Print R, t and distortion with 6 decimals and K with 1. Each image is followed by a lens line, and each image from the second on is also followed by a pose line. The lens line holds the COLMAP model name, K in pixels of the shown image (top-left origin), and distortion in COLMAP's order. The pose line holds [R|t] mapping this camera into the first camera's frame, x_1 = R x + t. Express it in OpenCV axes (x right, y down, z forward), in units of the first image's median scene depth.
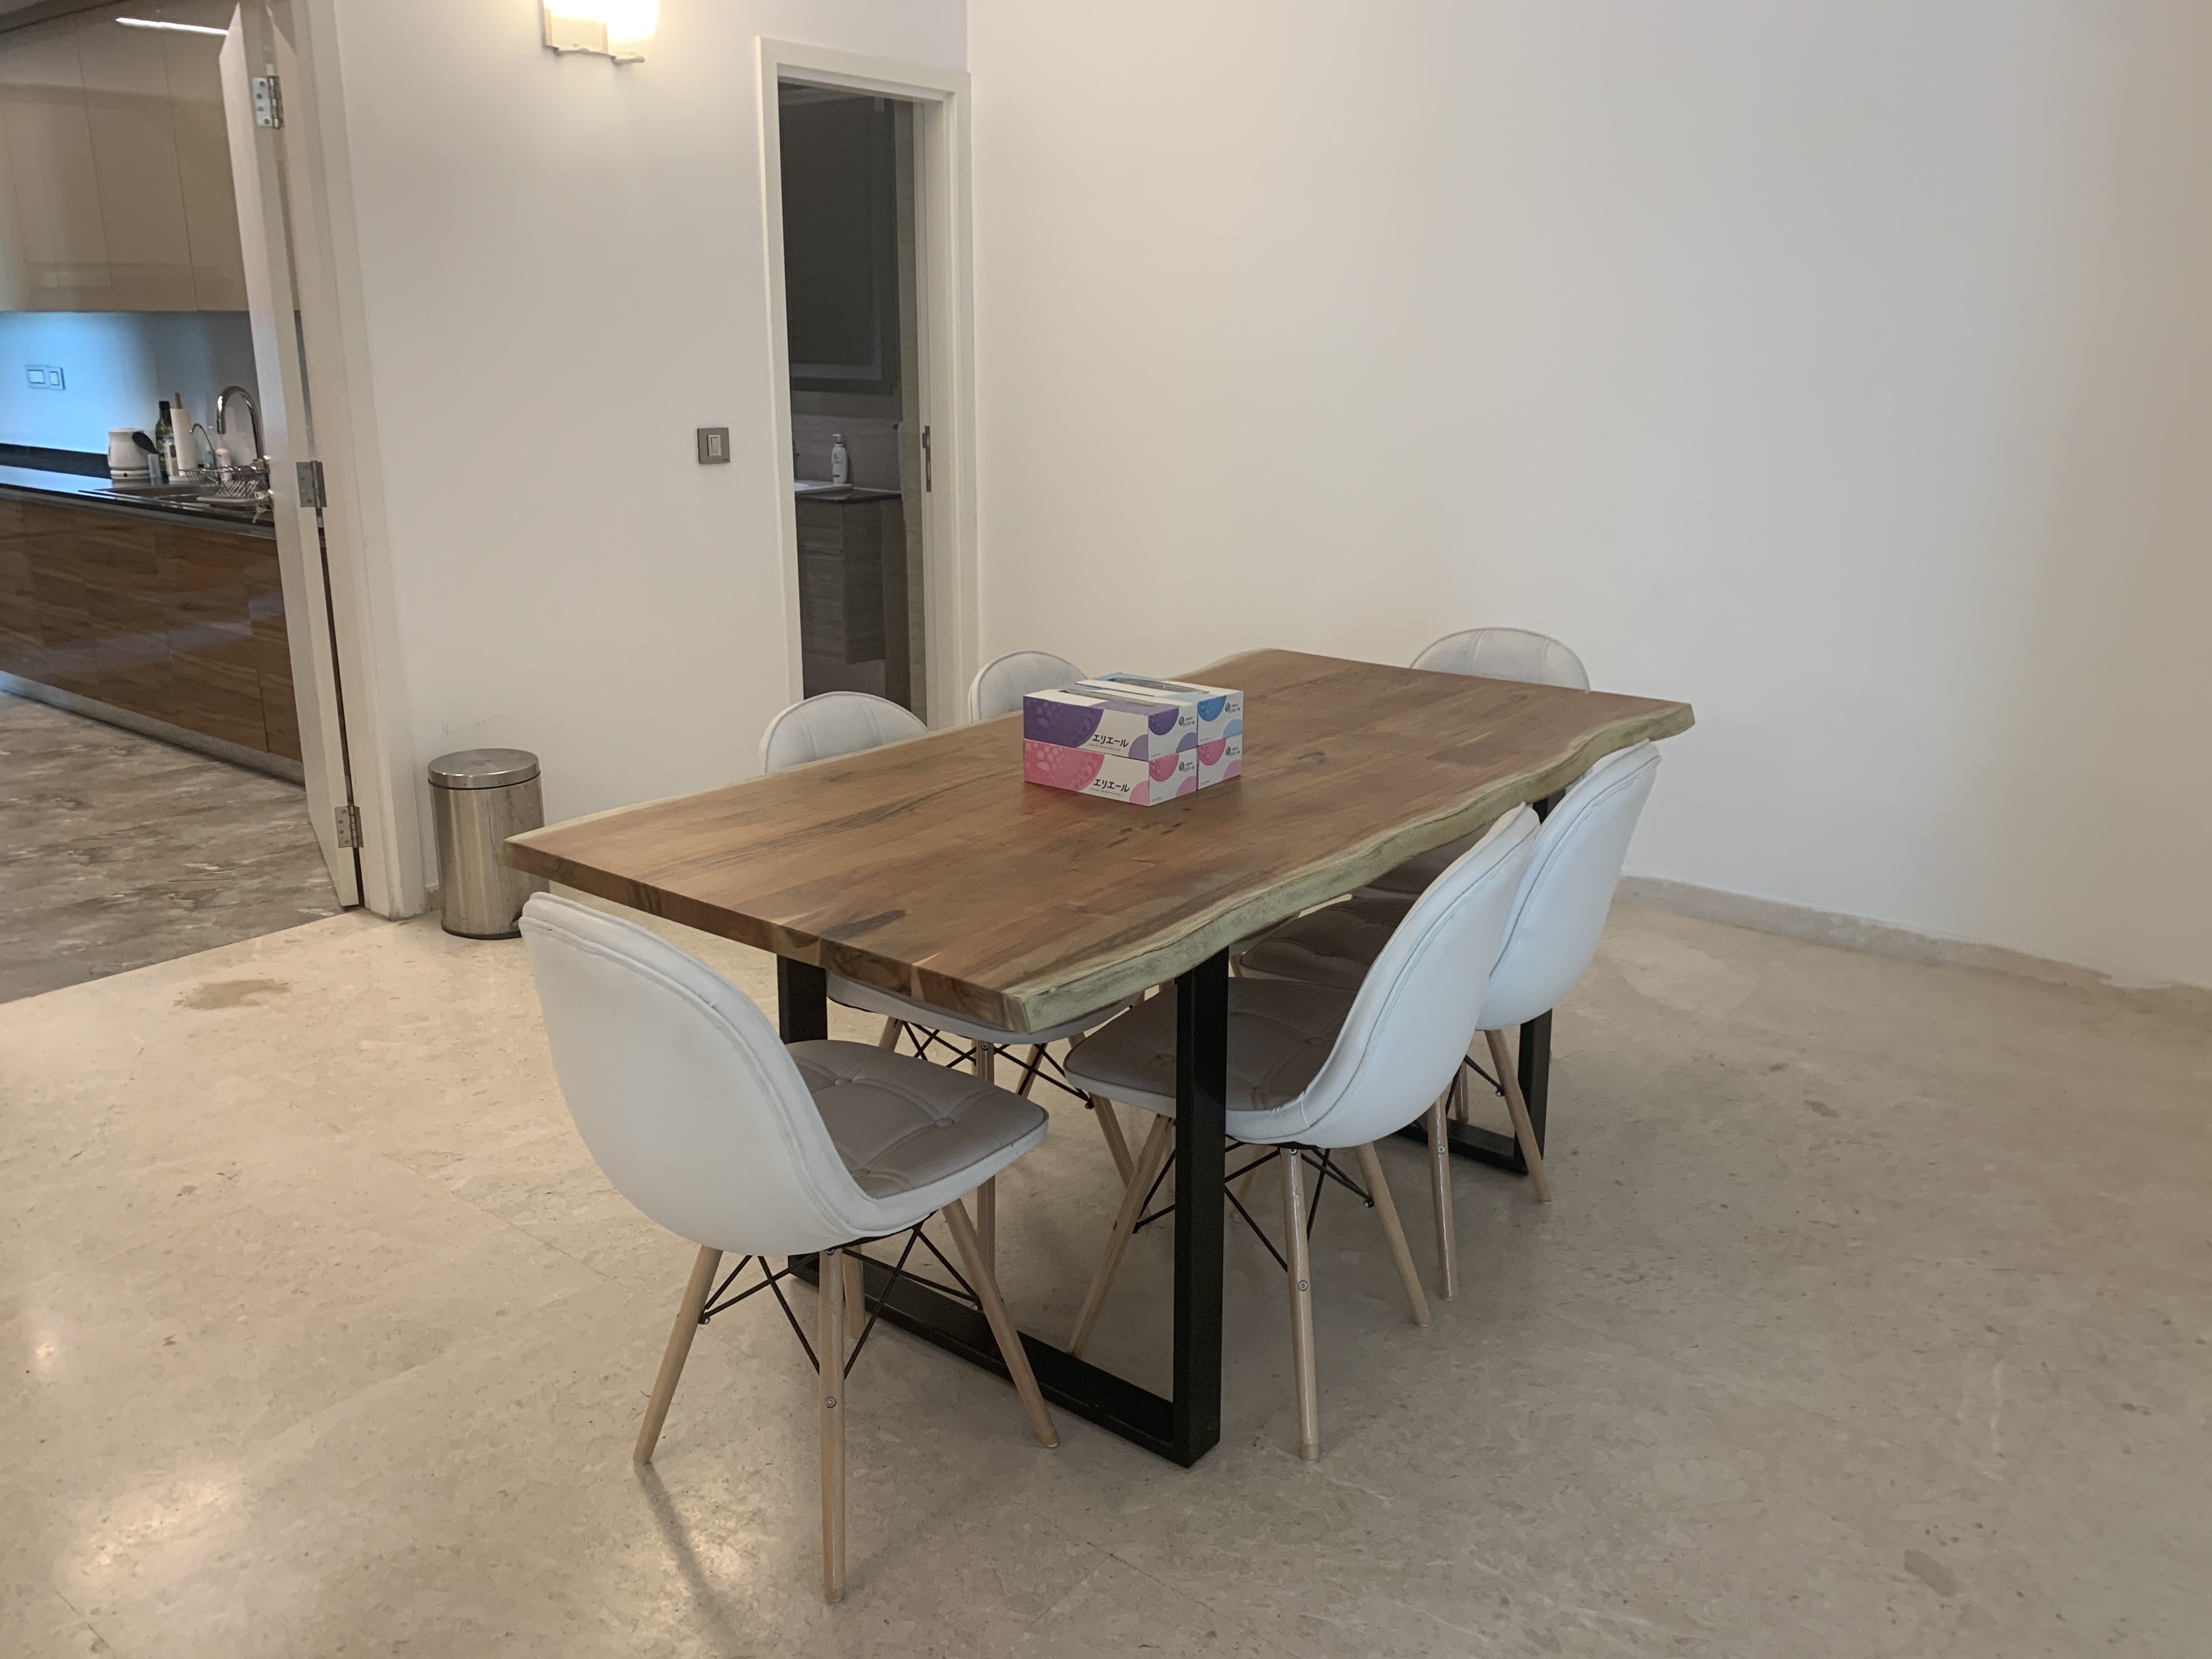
lens RADIAL K [[1703.8, 0, 1110.4], [0, 1703.8, 807.3], [0, 0, 1]] dist [0.014416, -0.017515]
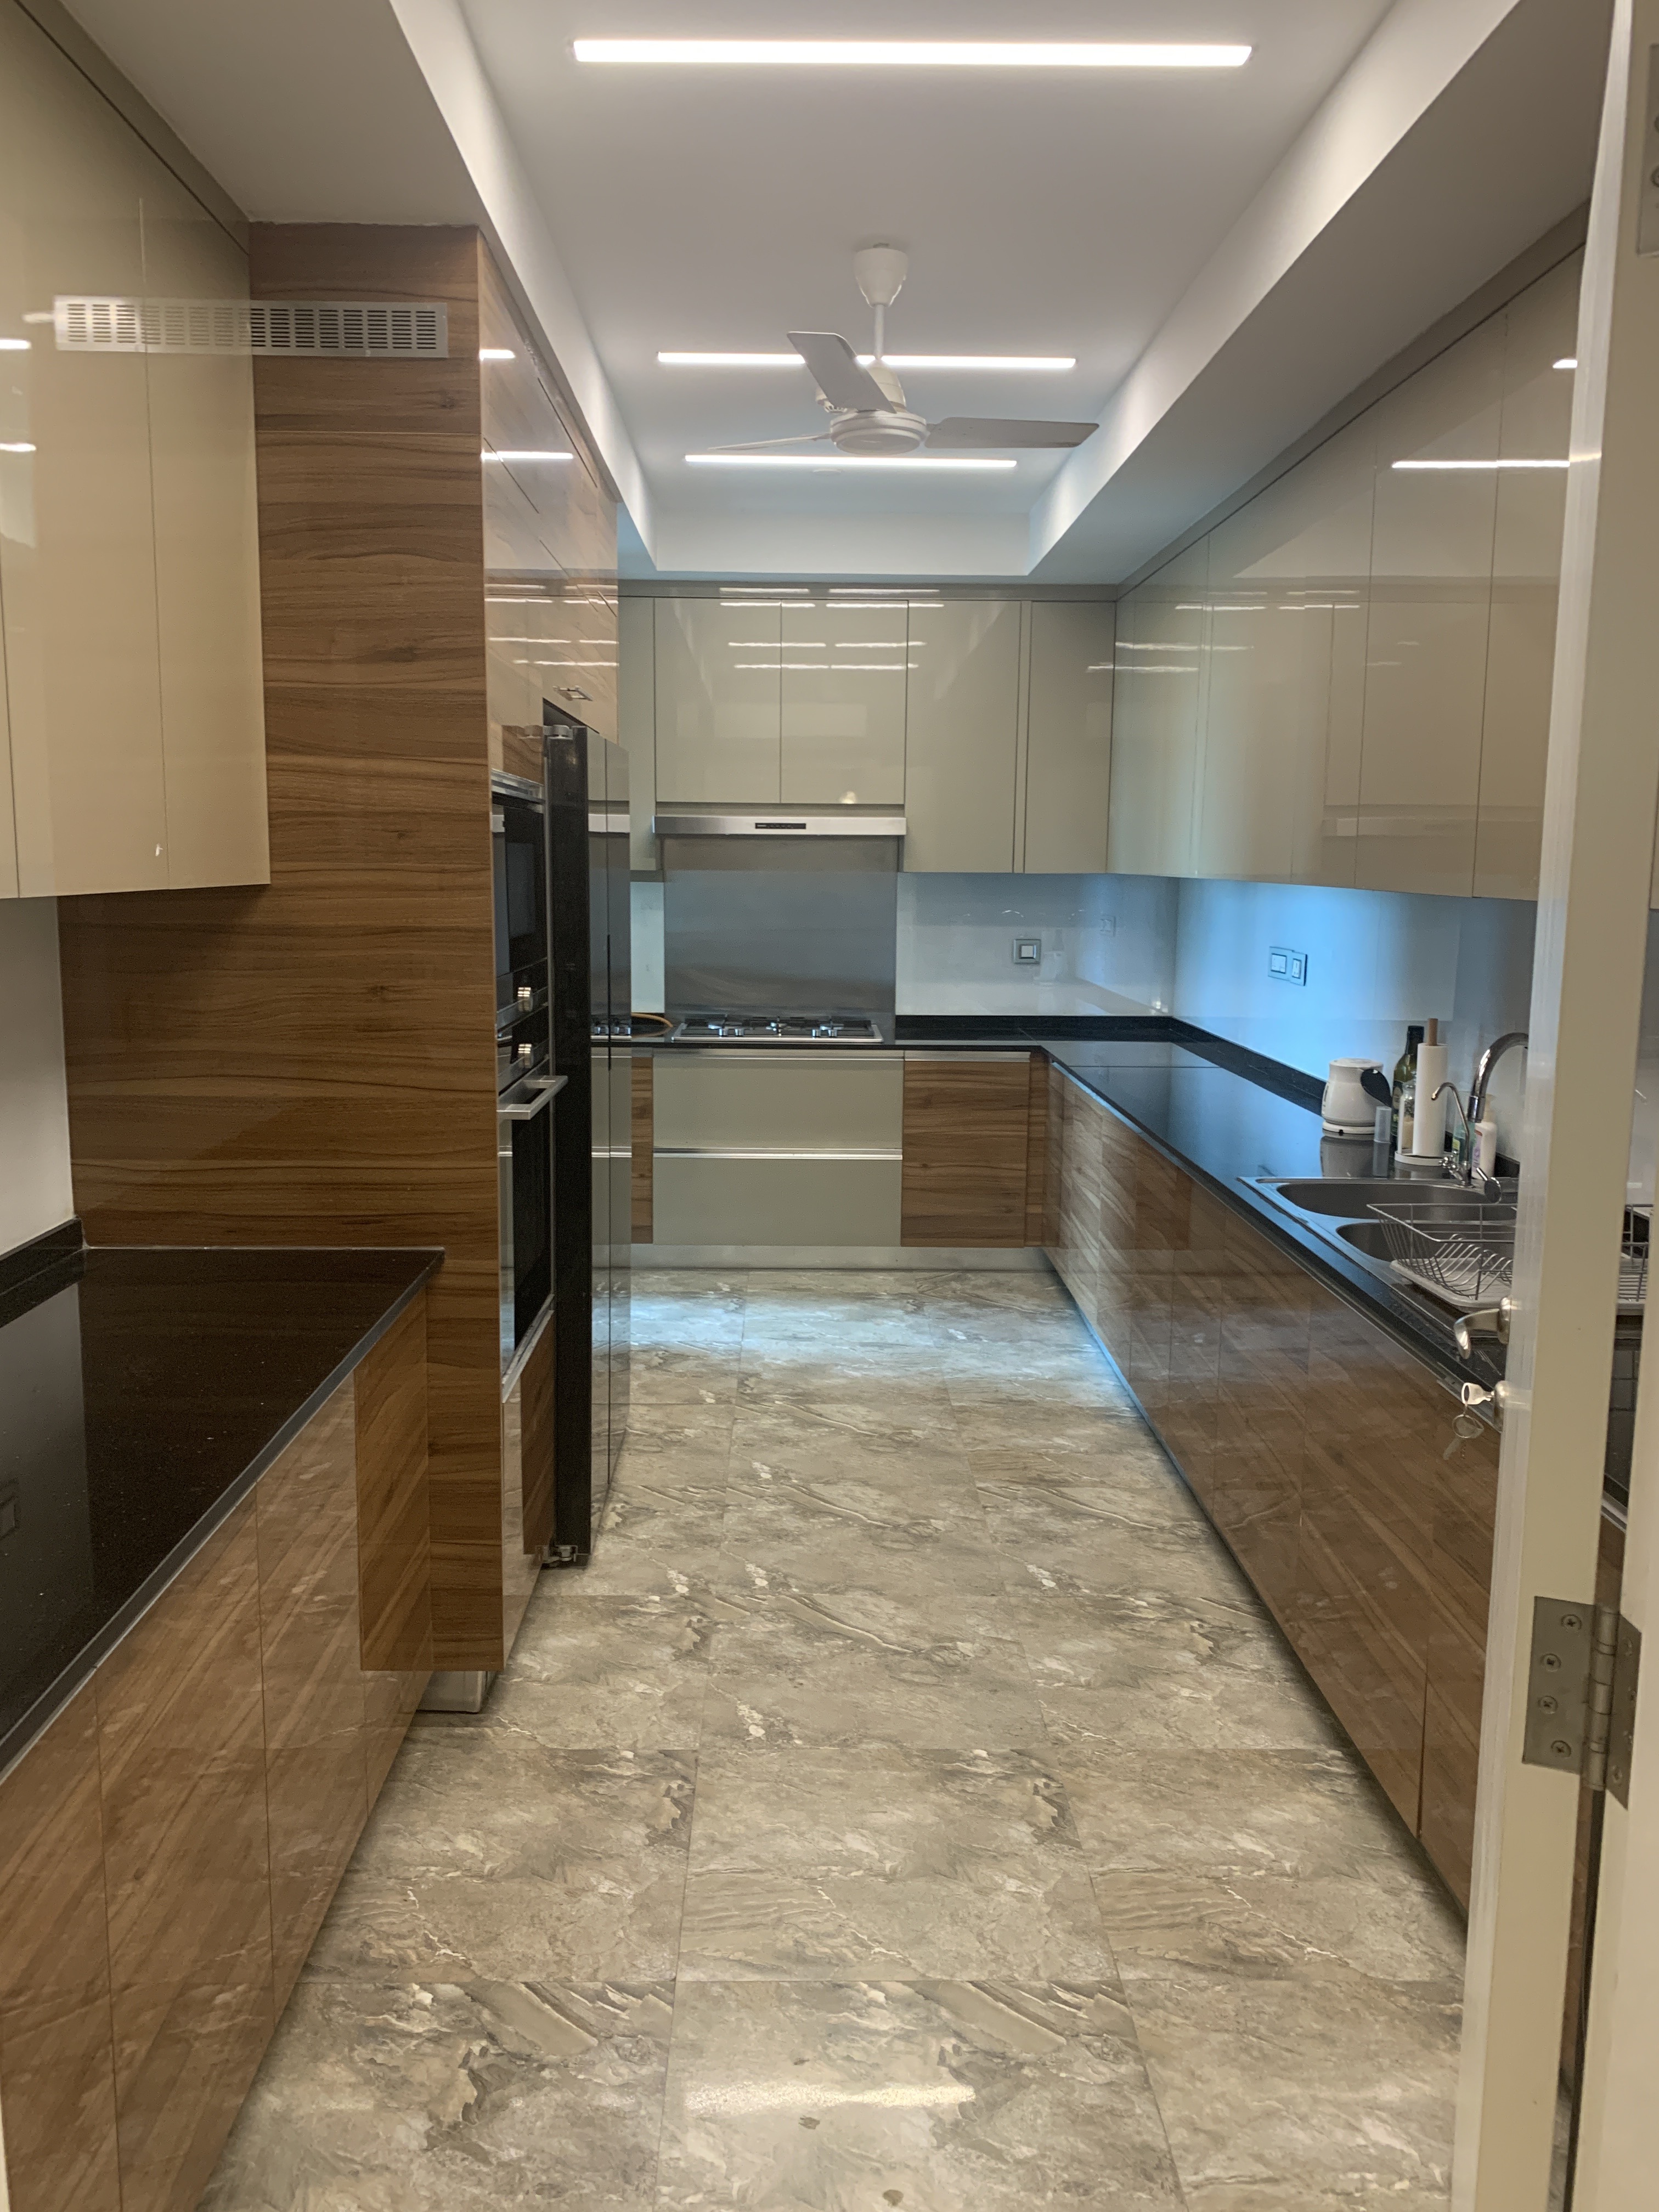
lens RADIAL K [[1703.8, 0, 829.5], [0, 1703.8, 1106.0], [0, 0, 1]] dist [0.014416, -0.017515]
pose [[0.637123, 0.113172, -0.762409, -0.215967], [-0.204912, 0.978435, -0.026000, -0.150960], [0.743025, 0.172792, 0.646573, 0.450488]]
